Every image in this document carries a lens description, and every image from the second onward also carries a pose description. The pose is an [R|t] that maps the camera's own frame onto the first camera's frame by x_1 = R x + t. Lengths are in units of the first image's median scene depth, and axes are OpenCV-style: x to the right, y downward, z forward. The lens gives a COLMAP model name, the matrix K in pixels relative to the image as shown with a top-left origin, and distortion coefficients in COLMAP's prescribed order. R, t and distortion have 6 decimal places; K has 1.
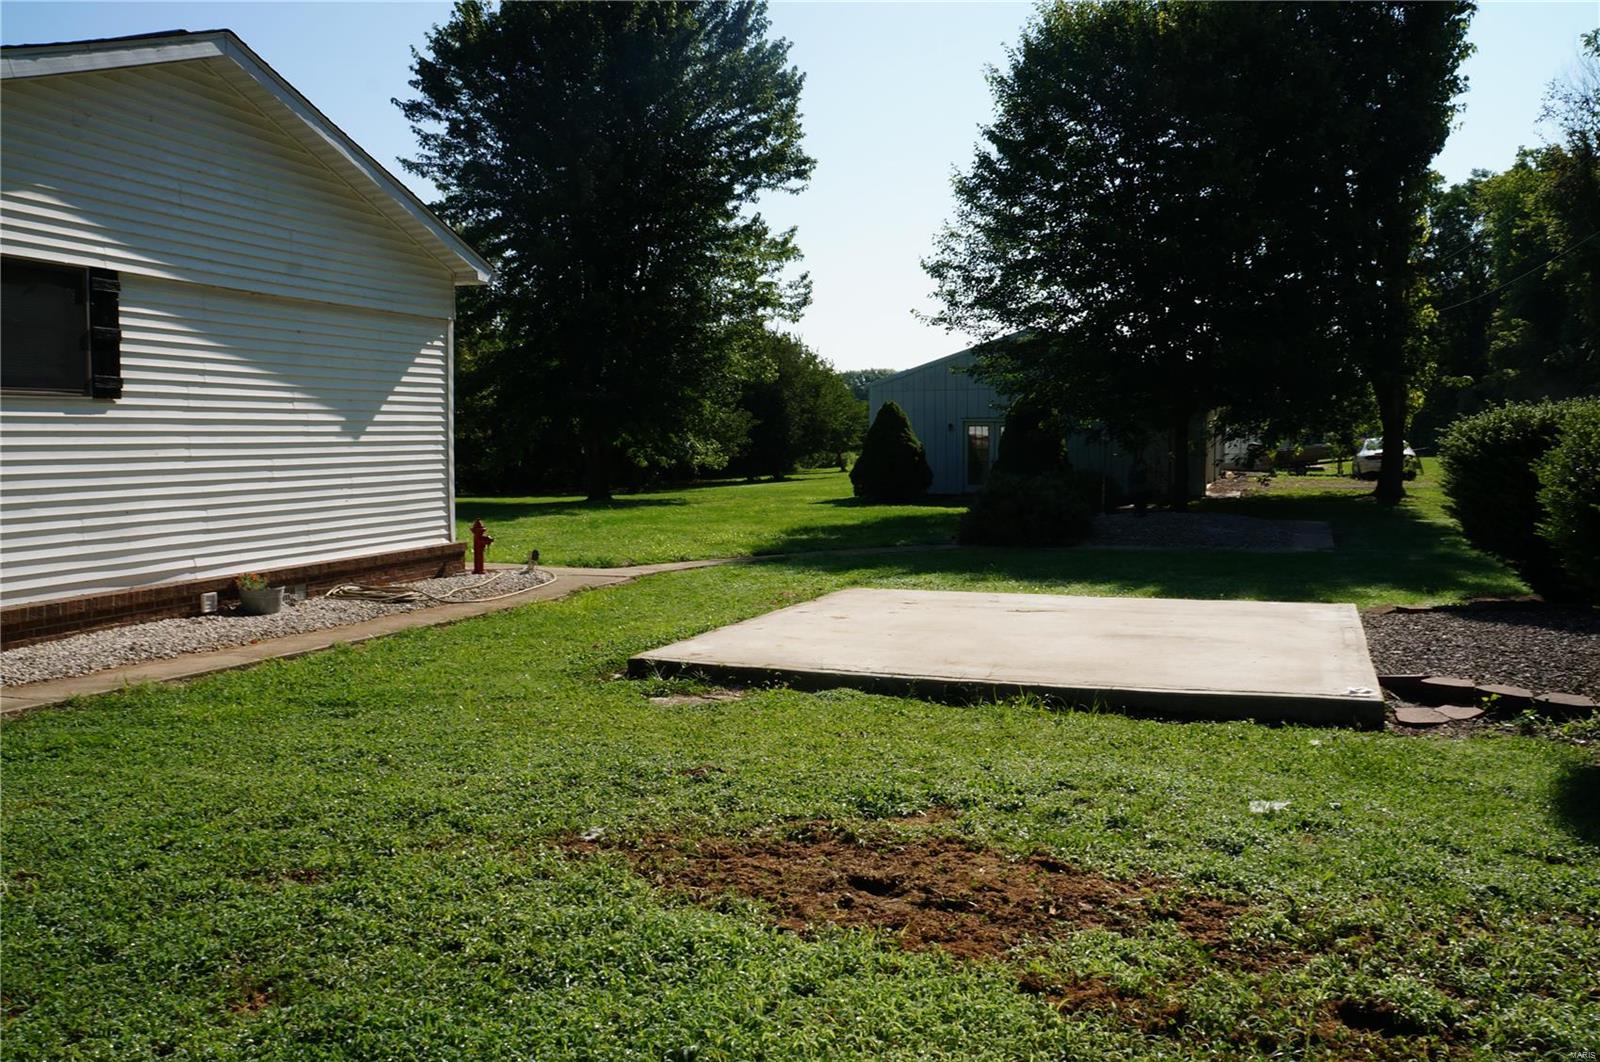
lens RADIAL K [[1414.9, 0, 804.9], [0, 1414.9, 500.8], [0, 0, 1]] dist [-0.155109, 0.259307]
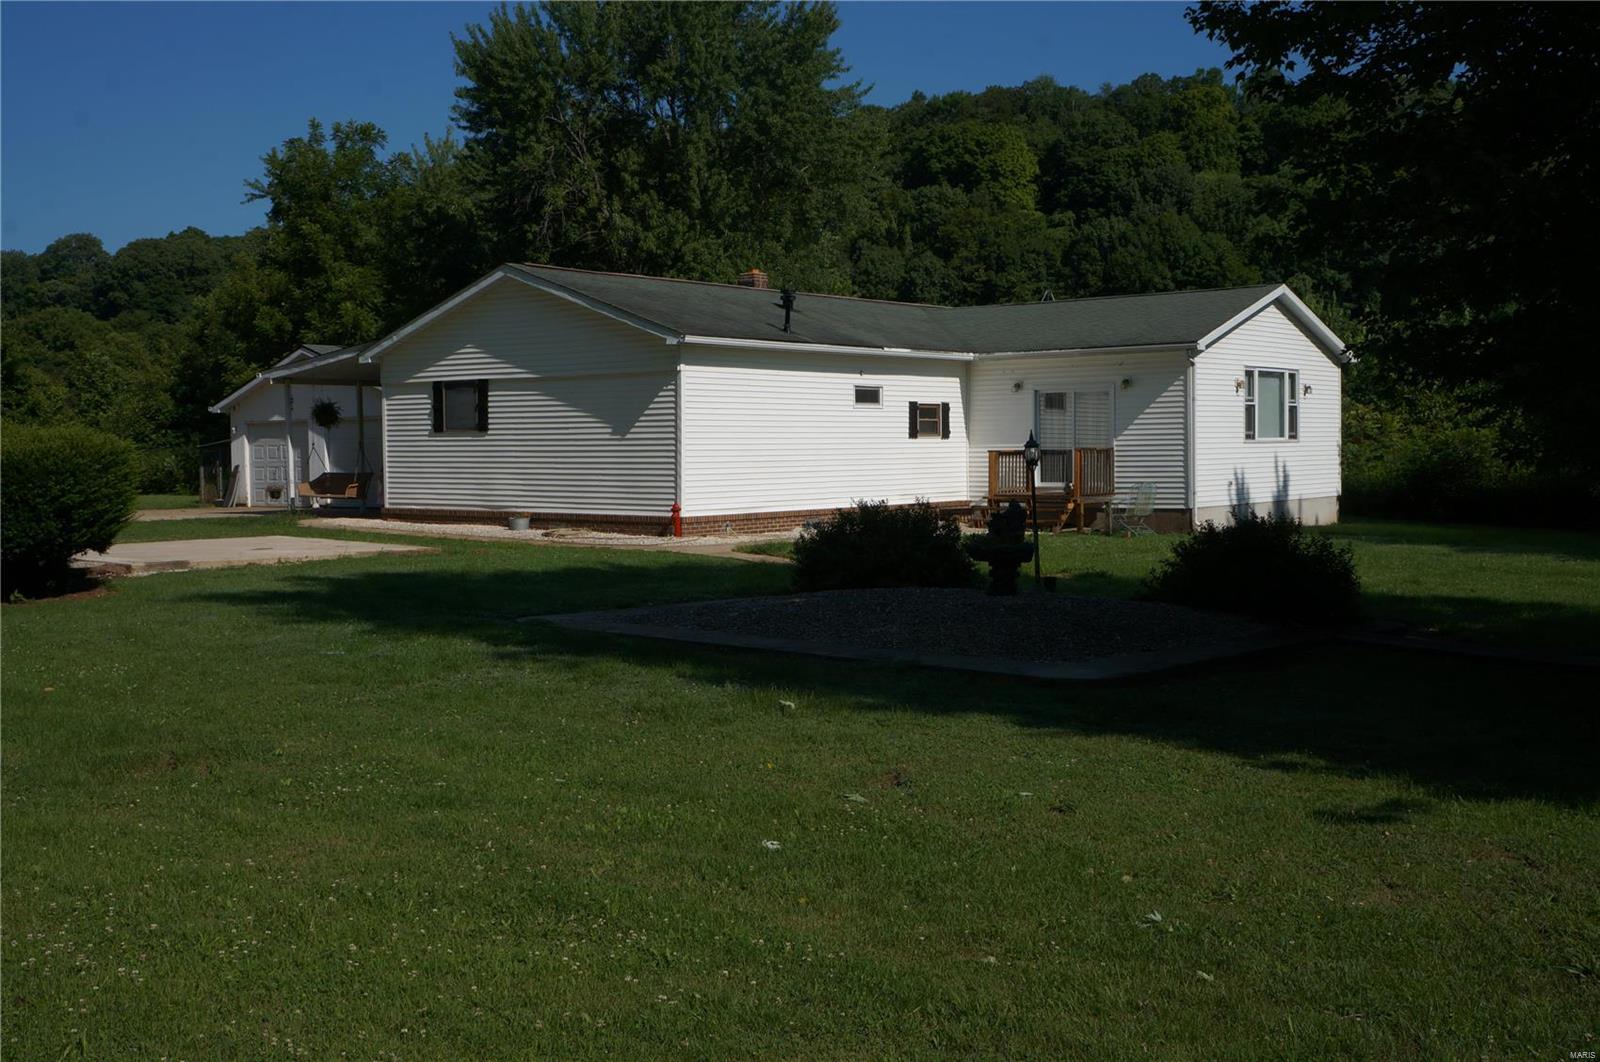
lens RADIAL K [[1654.3, 0, 809.9], [0, 1654.3, 527.9], [0, 0, 1]] dist [-0.072620, 0.239899]
pose [[-0.378138, 0.054561, -0.924140, 1.859817], [-0.035696, 0.996660, 0.073449, -0.130500], [0.925061, 0.060762, -0.374927, 2.476333]]
